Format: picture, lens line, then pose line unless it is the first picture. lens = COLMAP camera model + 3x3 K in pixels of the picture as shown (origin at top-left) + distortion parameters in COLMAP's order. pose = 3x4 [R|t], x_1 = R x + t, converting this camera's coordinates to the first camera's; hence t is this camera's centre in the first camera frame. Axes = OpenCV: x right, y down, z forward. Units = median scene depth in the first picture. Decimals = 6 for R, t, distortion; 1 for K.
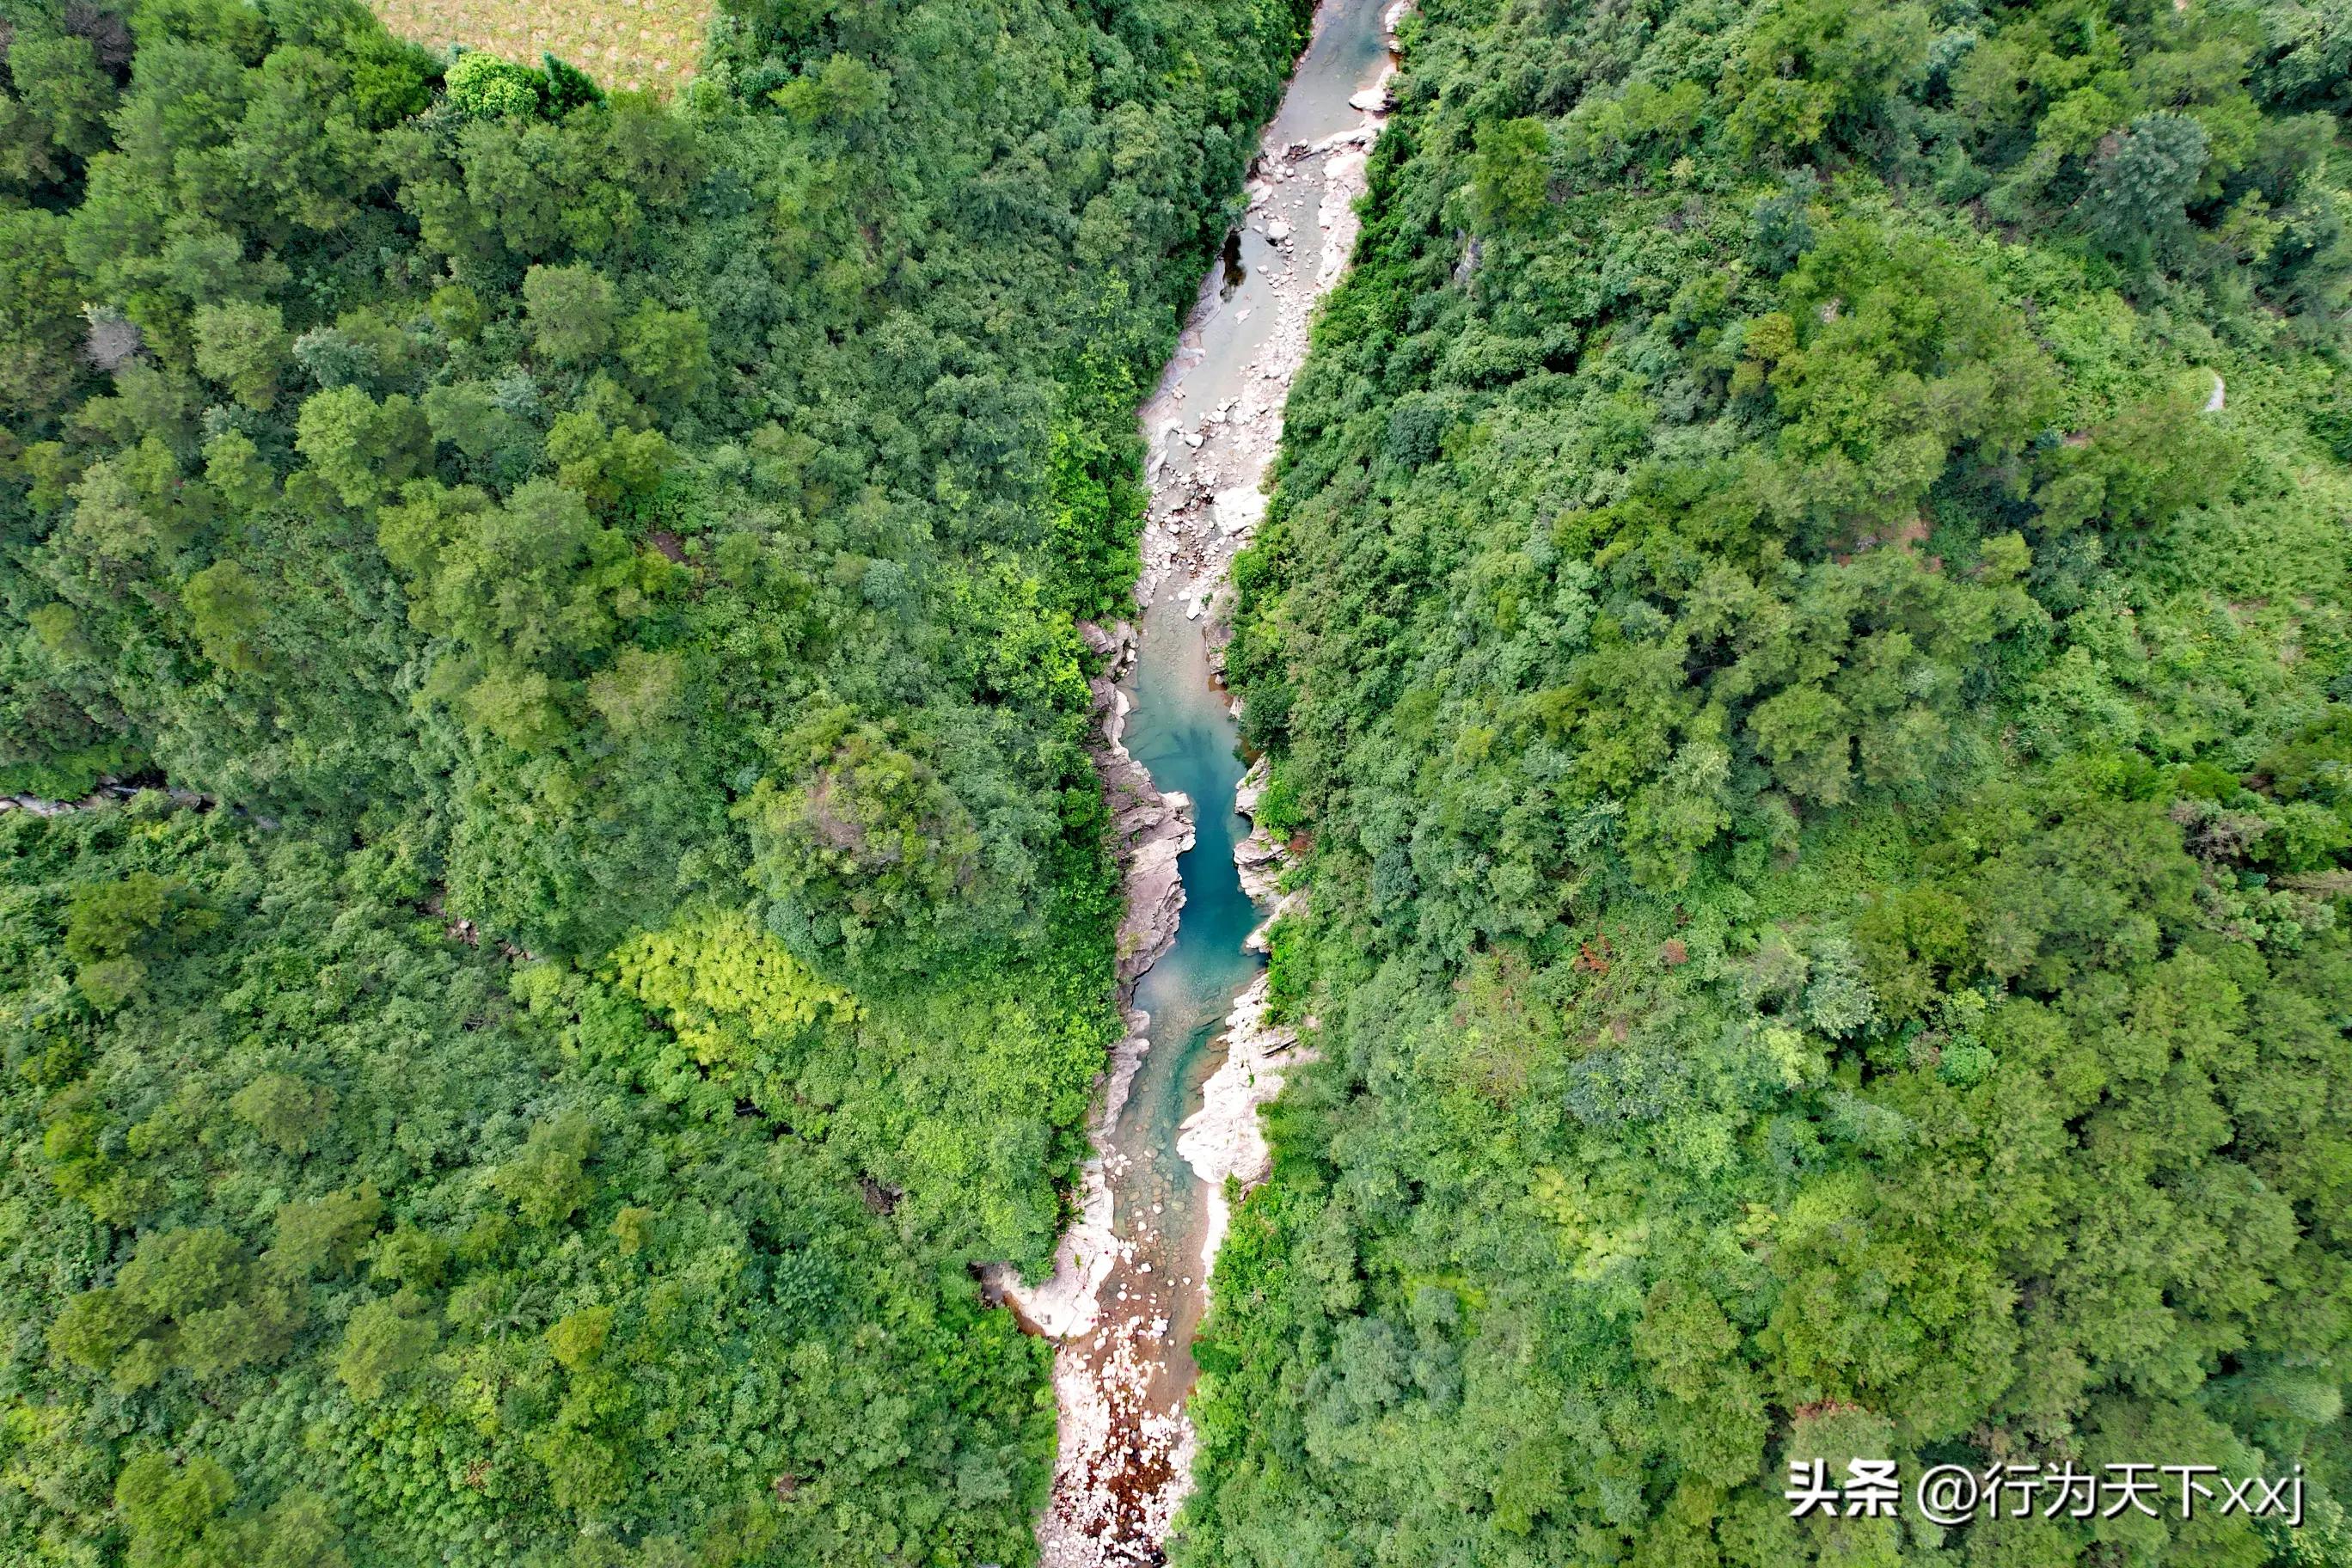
lens RADIAL K [[1495.0, 0, 1178.1], [0, 1495.0, 789.6], [0, 0, 1]] dist [-0.072821, 0.065965]
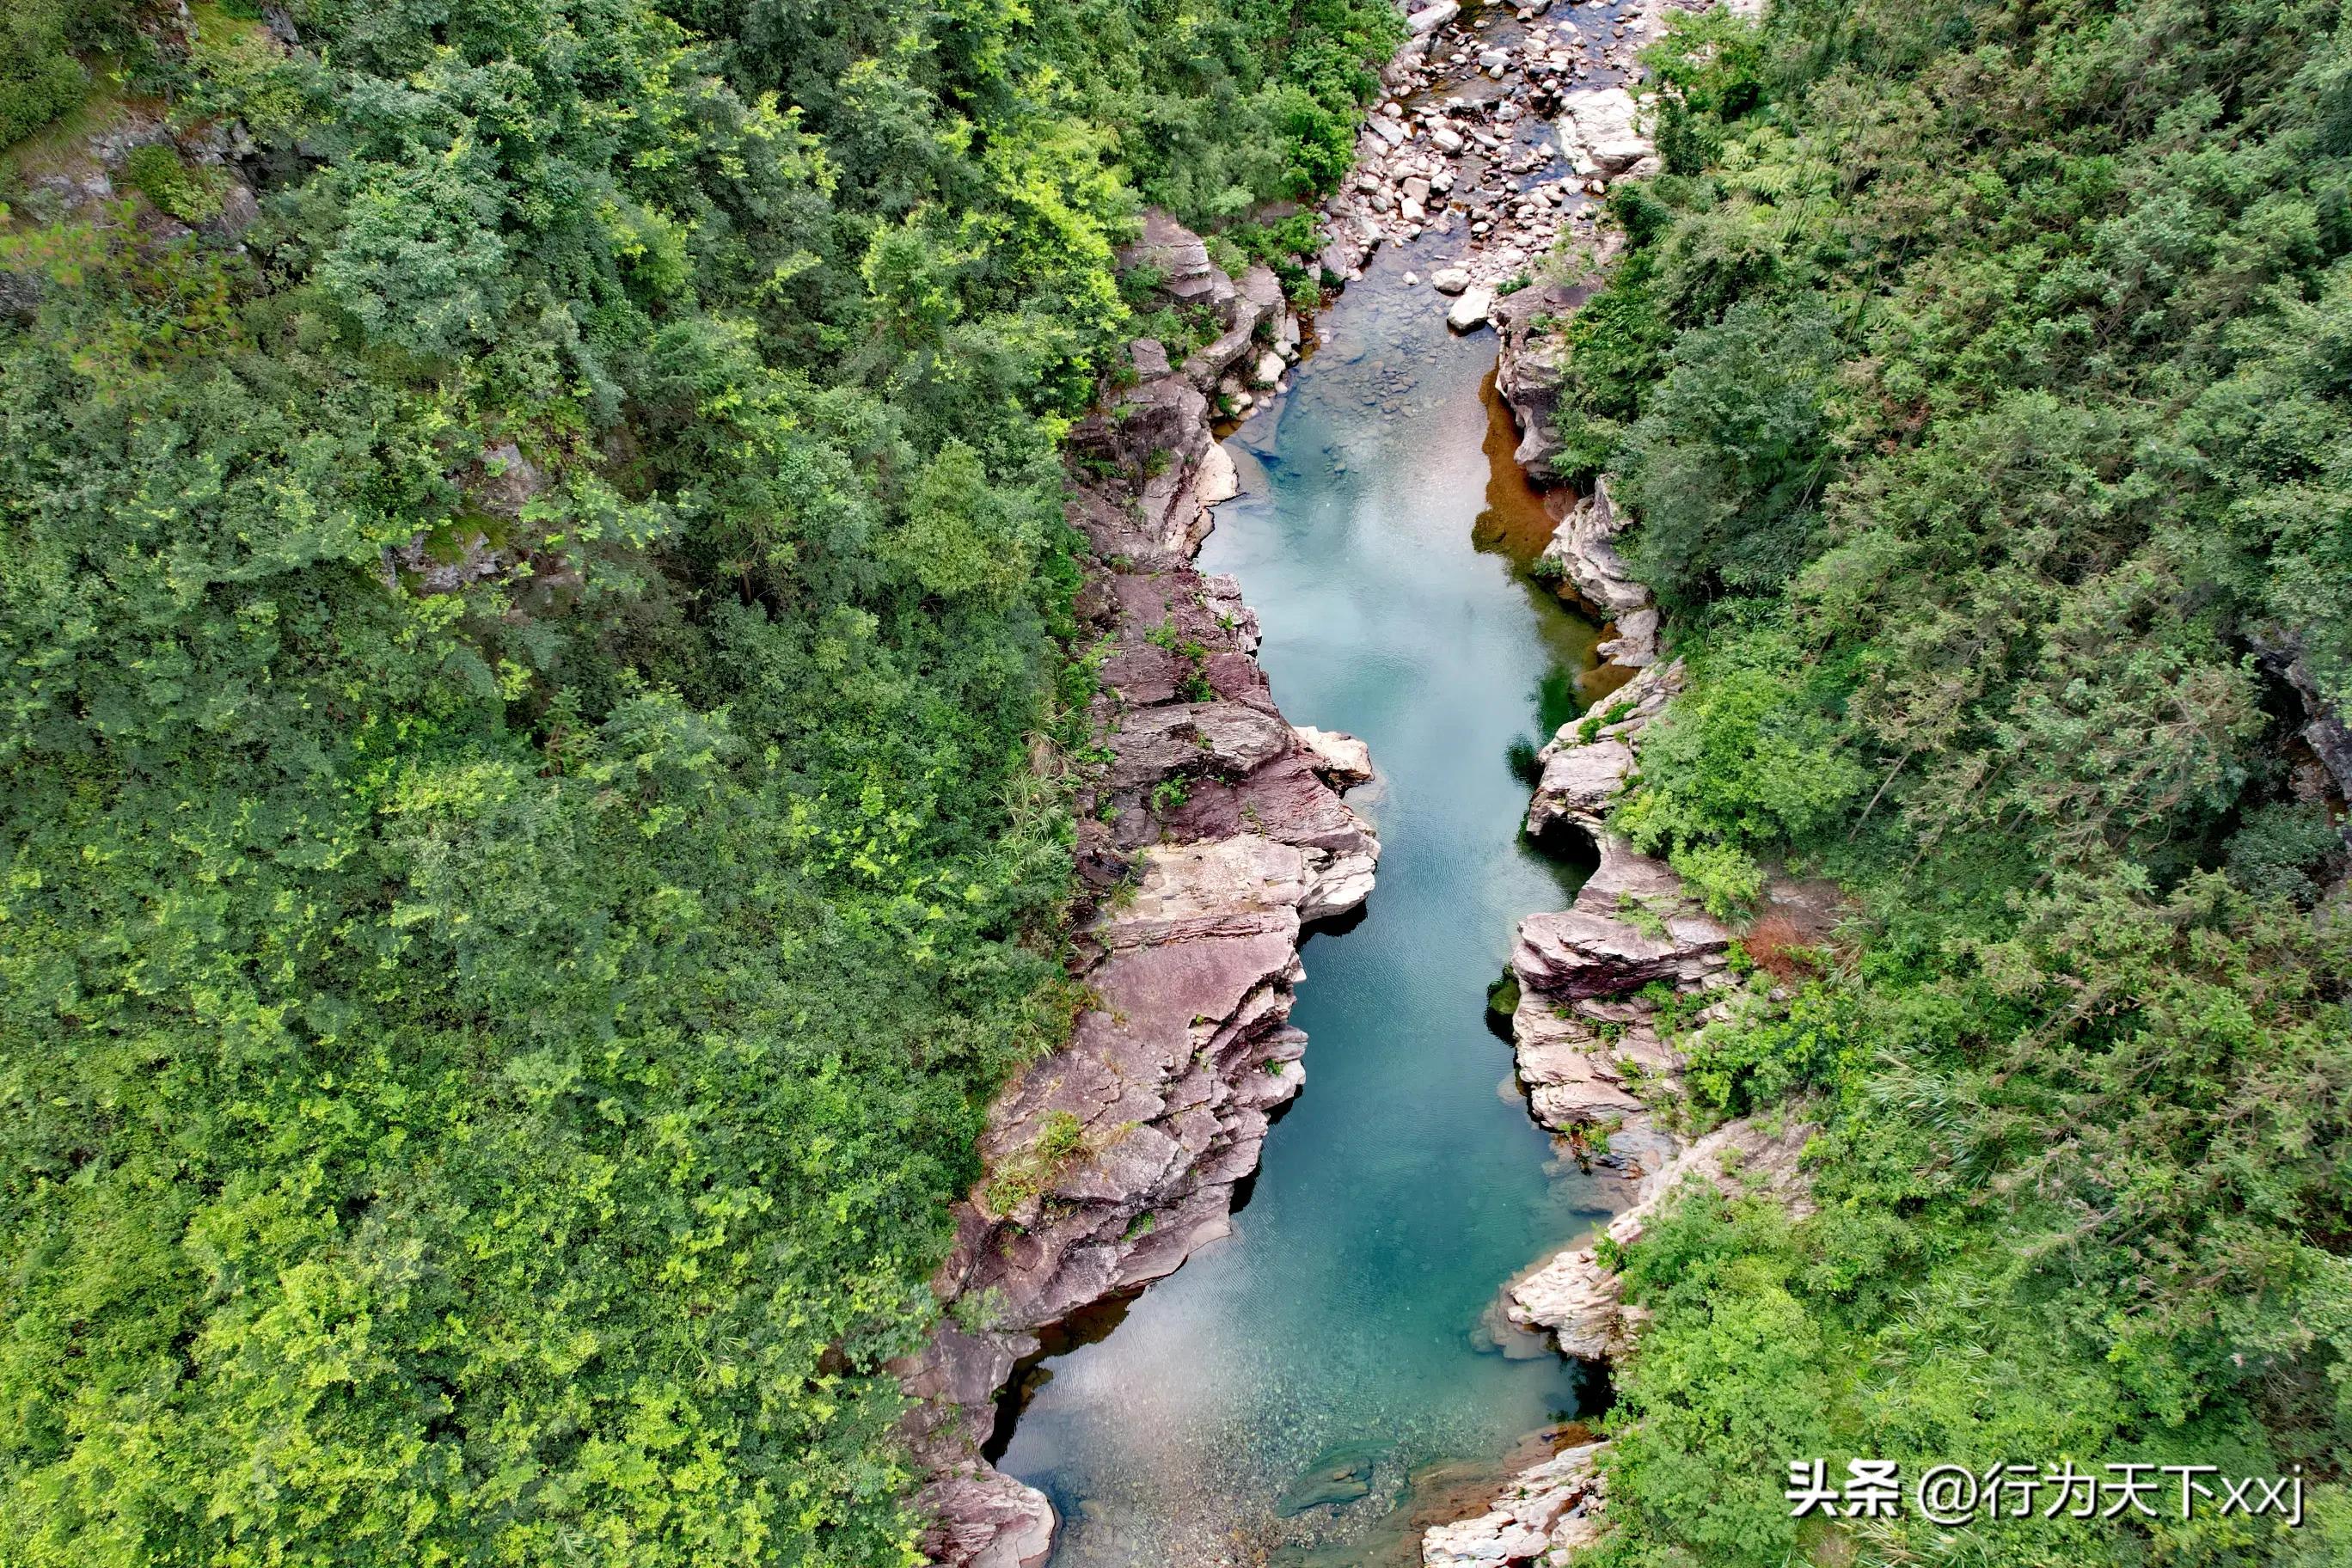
lens RADIAL K [[1495.0, 0, 1178.1], [0, 1495.0, 789.6], [0, 0, 1]] dist [-0.072821, 0.065965]
pose [[0.975500, 0.190726, -0.109655, 0.003076], [-0.216906, 0.917102, -0.334479, 0.120167], [0.036771, 0.350069, 0.936002, 0.744736]]
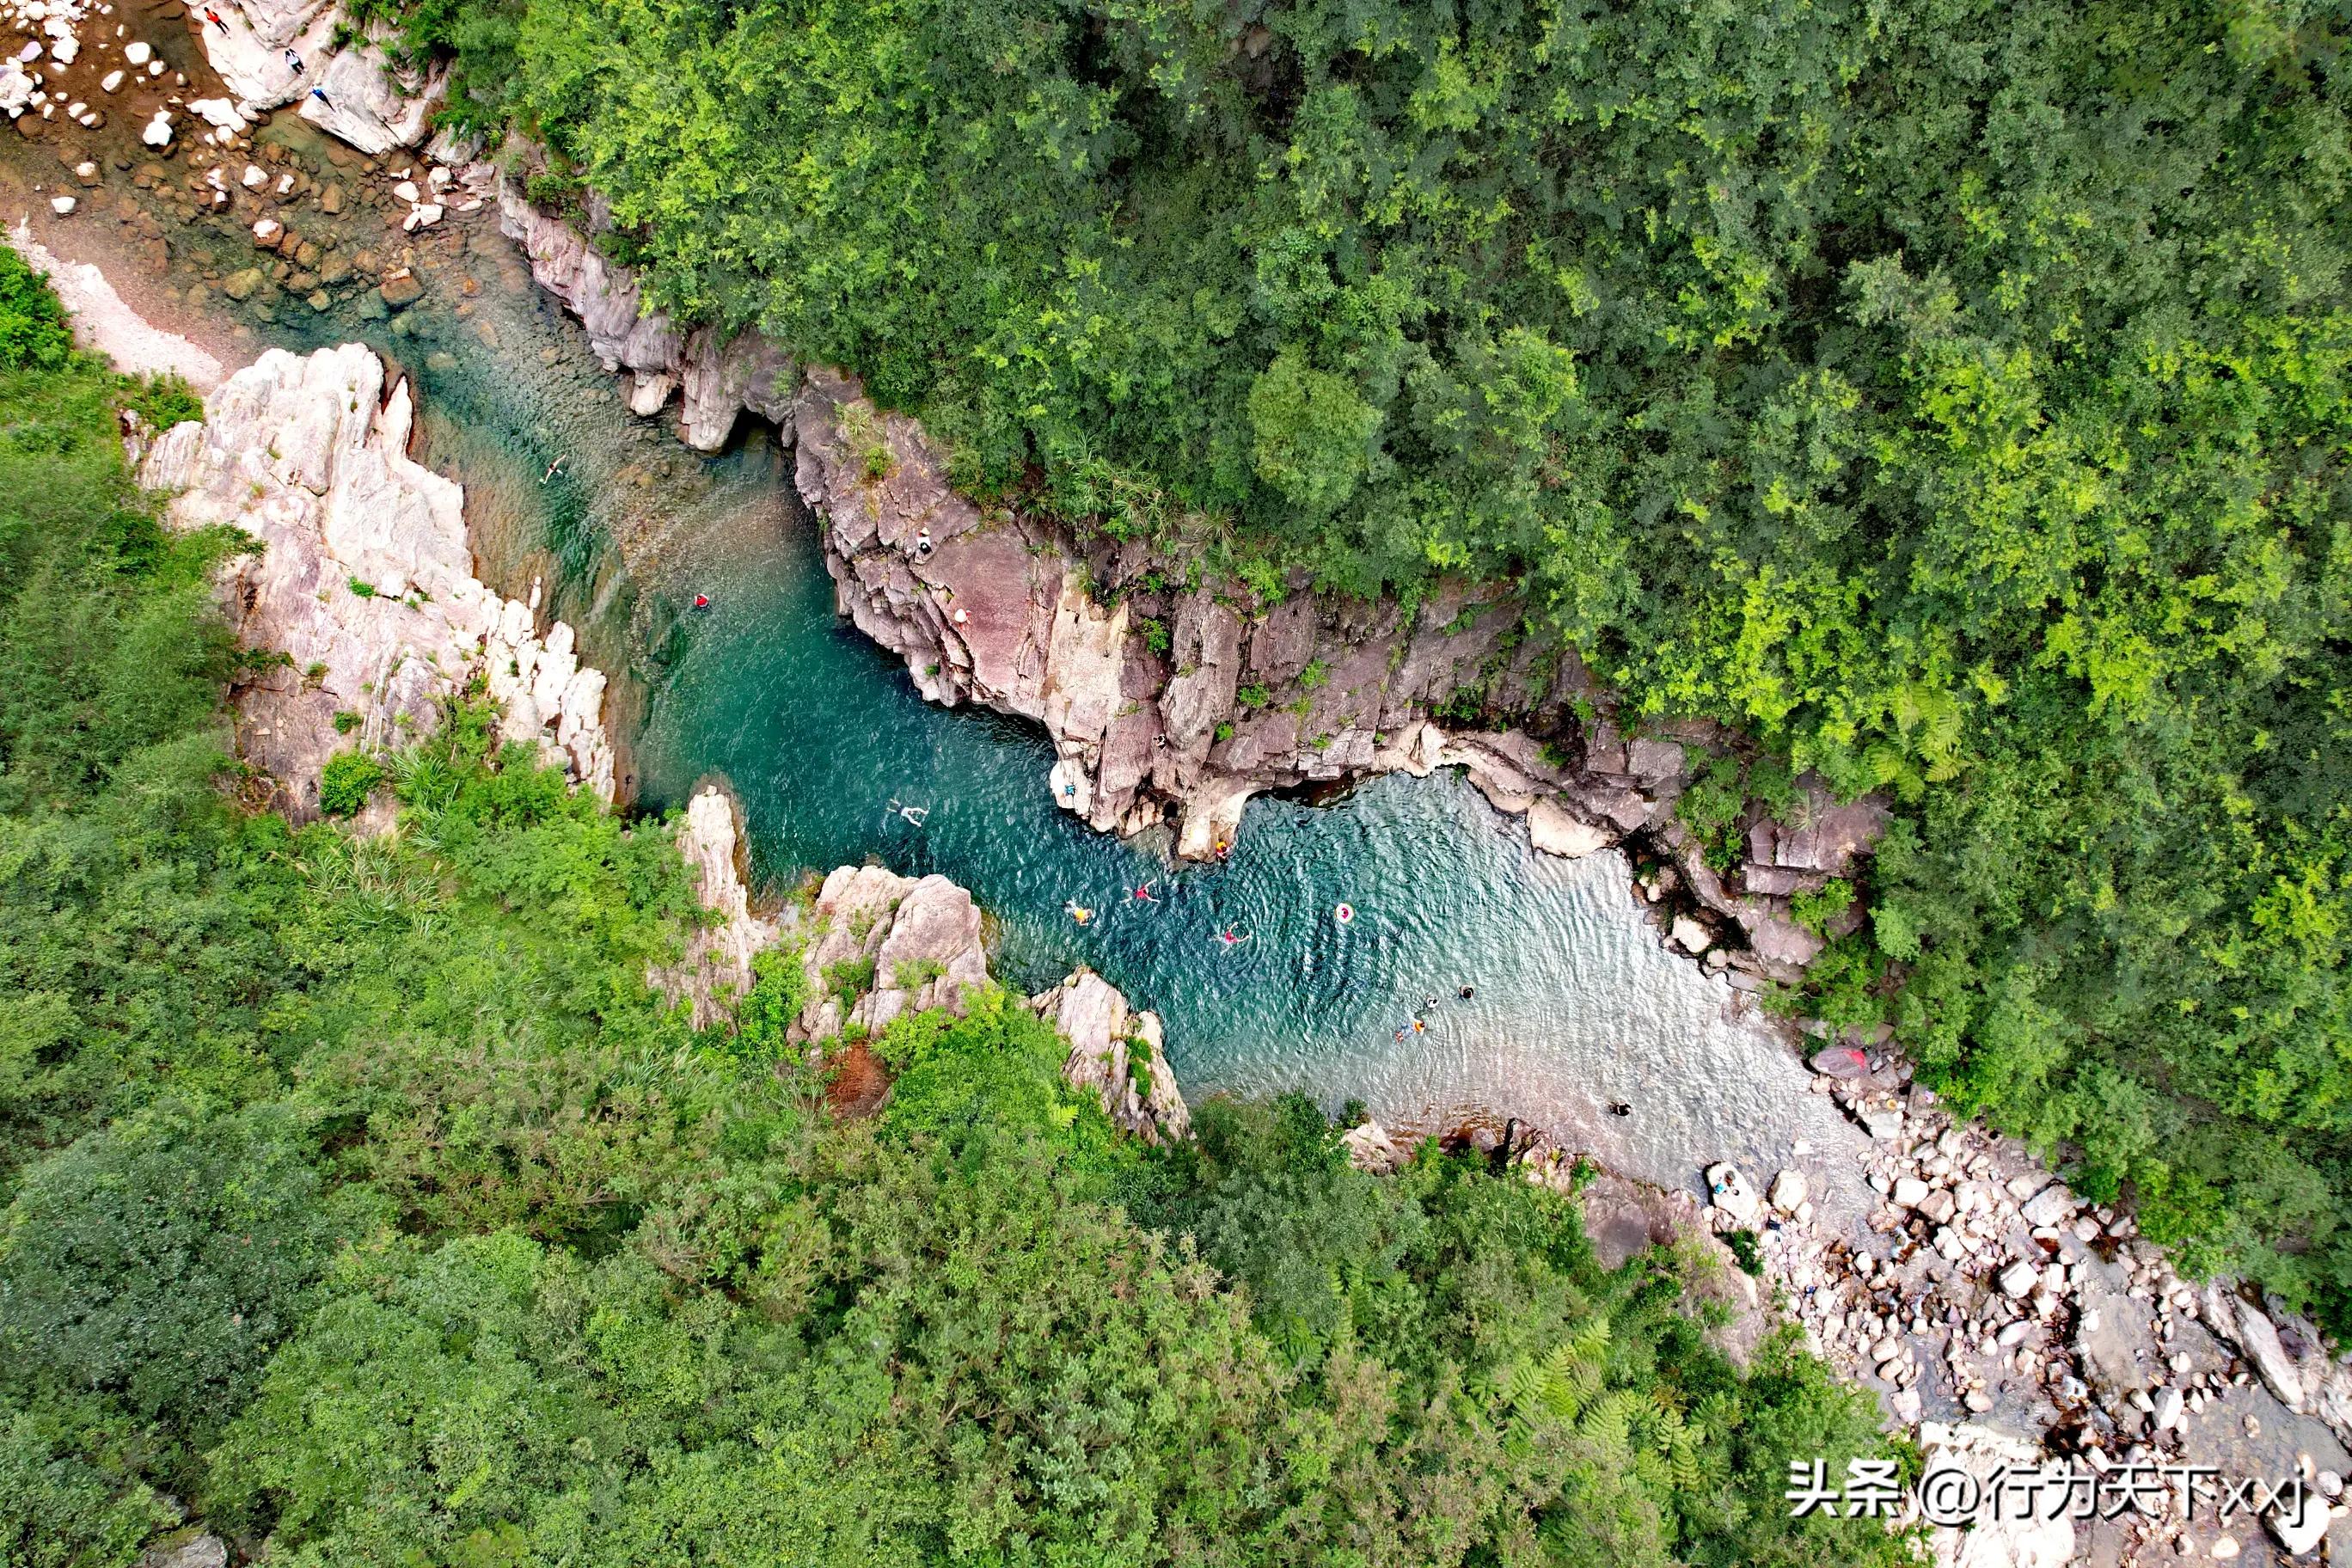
lens RADIAL K [[1495.0, 0, 1178.1], [0, 1495.0, 789.6], [0, 0, 1]] dist [-0.072821, 0.065965]
pose [[-0.502635, 0.851973, -0.146630, 0.043116], [-0.849889, -0.455930, 0.264228, -0.069421], [0.158262, 0.257430, 0.953249, 0.707635]]
